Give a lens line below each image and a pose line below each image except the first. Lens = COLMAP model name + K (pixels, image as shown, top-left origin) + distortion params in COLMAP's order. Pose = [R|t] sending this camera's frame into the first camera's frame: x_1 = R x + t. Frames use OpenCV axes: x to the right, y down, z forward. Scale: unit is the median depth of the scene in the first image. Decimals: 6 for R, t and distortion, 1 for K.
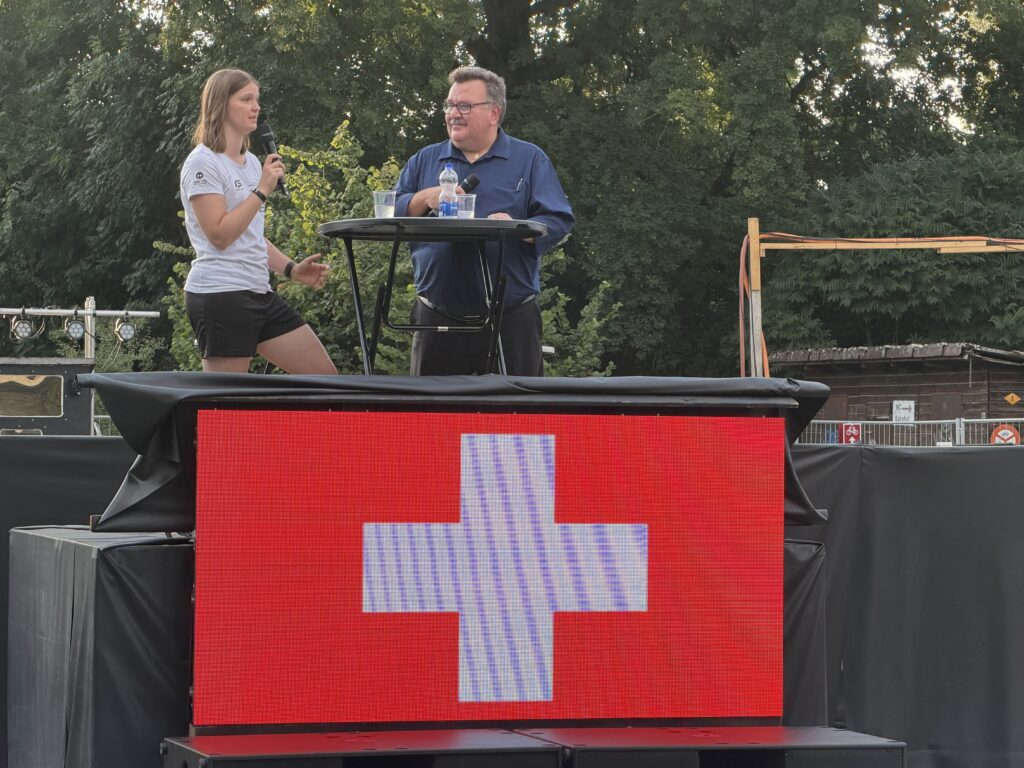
lens RADIAL K [[3186.3, 0, 512.0], [0, 3186.3, 384.0], [0, 0, 1]] dist [0.134946, 0.902459]
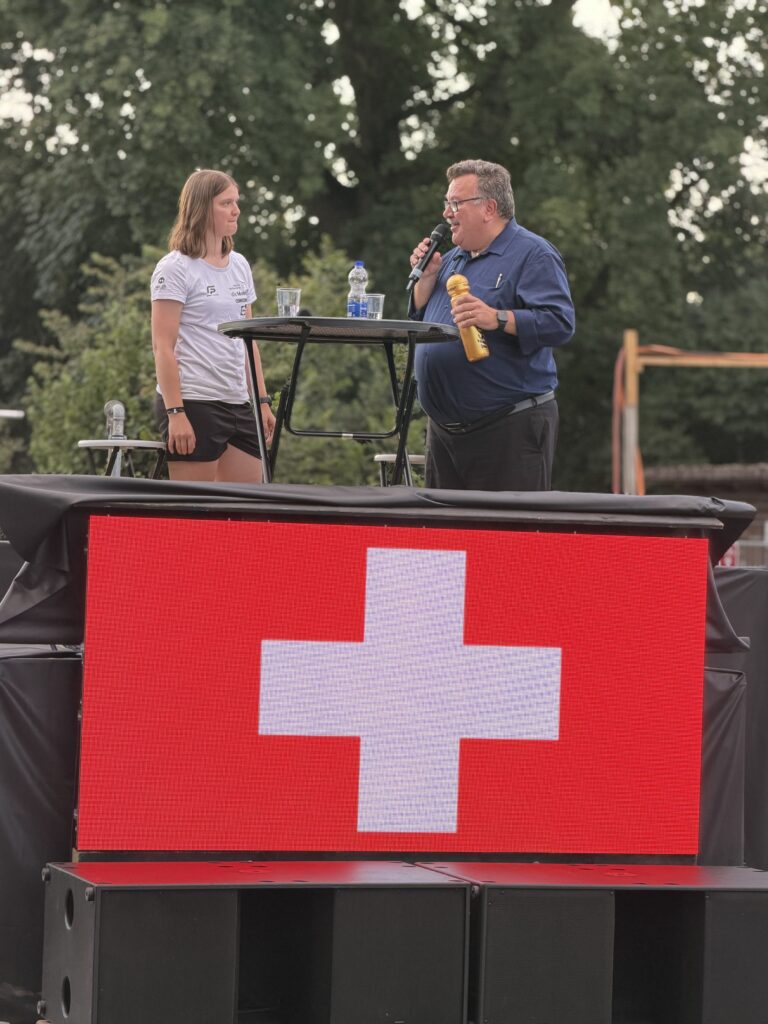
lens RADIAL K [[3163.5, 0, 384.0], [0, 3163.5, 512.0], [0, 0, 1]] dist [0.096349, 0.808380]
pose [[0.999626, 0.024177, 0.012762, -0.010752], [-0.024247, 0.999692, 0.005316, -0.000033], [-0.012629, -0.005624, 0.999904, 0.029402]]
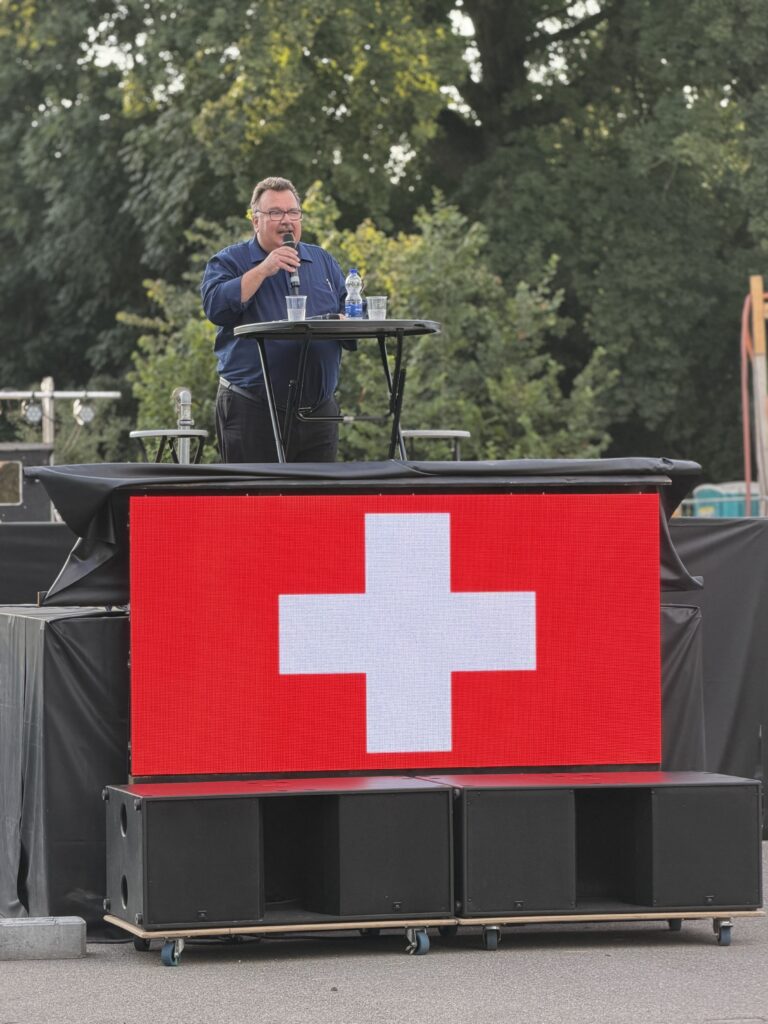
lens RADIAL K [[4127.1, 0, 384.0], [0, 4127.1, 512.0], [0, 0, 1]] dist [0.143296, 1.729376]
pose [[0.998266, -0.018540, -0.055866, 0.033134], [0.019349, 0.999715, 0.013967, -0.002381], [0.055592, -0.015024, 0.998341, -0.206677]]
